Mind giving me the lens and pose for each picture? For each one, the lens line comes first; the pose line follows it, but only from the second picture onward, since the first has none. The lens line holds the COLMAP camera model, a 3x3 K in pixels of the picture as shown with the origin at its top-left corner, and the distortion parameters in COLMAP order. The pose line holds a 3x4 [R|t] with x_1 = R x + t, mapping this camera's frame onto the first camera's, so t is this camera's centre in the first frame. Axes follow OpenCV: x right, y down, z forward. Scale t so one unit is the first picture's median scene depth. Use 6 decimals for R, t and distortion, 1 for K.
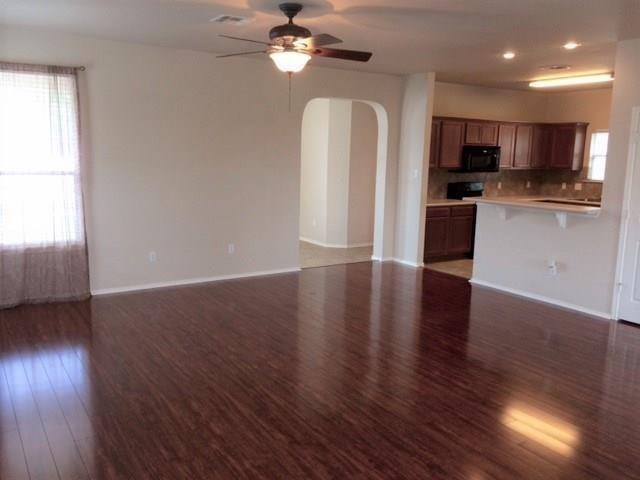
lens RADIAL K [[555.8, 0, 320.0], [0, 555.8, 240.0], [0, 0, 1]] dist [0.063626, -0.015267]
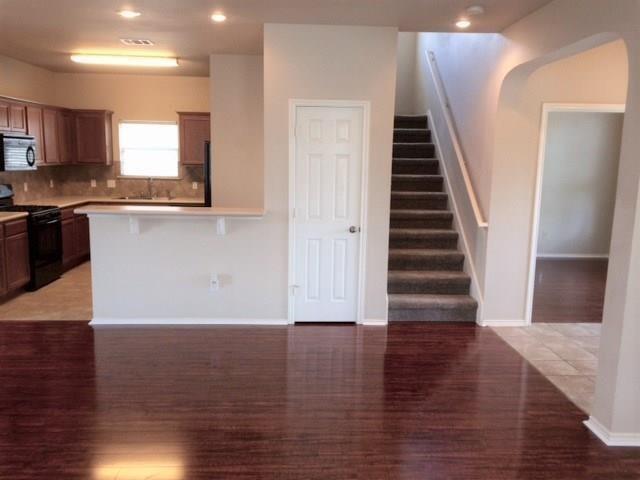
lens RADIAL K [[555.8, 0, 320.0], [0, 555.8, 240.0], [0, 0, 1]] dist [0.063626, -0.015267]
pose [[0.514617, -0.144305, 0.845190, -0.135545], [0.129051, 0.987542, 0.090034, -0.045973], [-0.847653, 0.062740, 0.526829, 0.274656]]
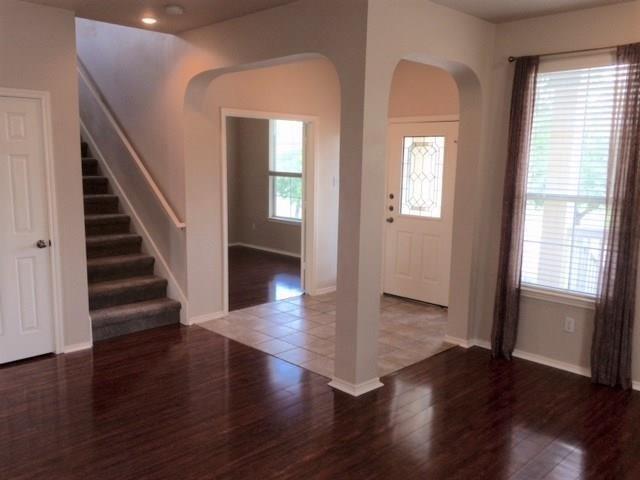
lens RADIAL K [[555.8, 0, 320.0], [0, 555.8, 240.0], [0, 0, 1]] dist [0.063626, -0.015267]
pose [[-0.198276, -0.170066, 0.965279, -0.149006], [0.132937, 0.971066, 0.198391, -0.068558], [-0.971089, 0.167657, -0.169931, 0.395054]]
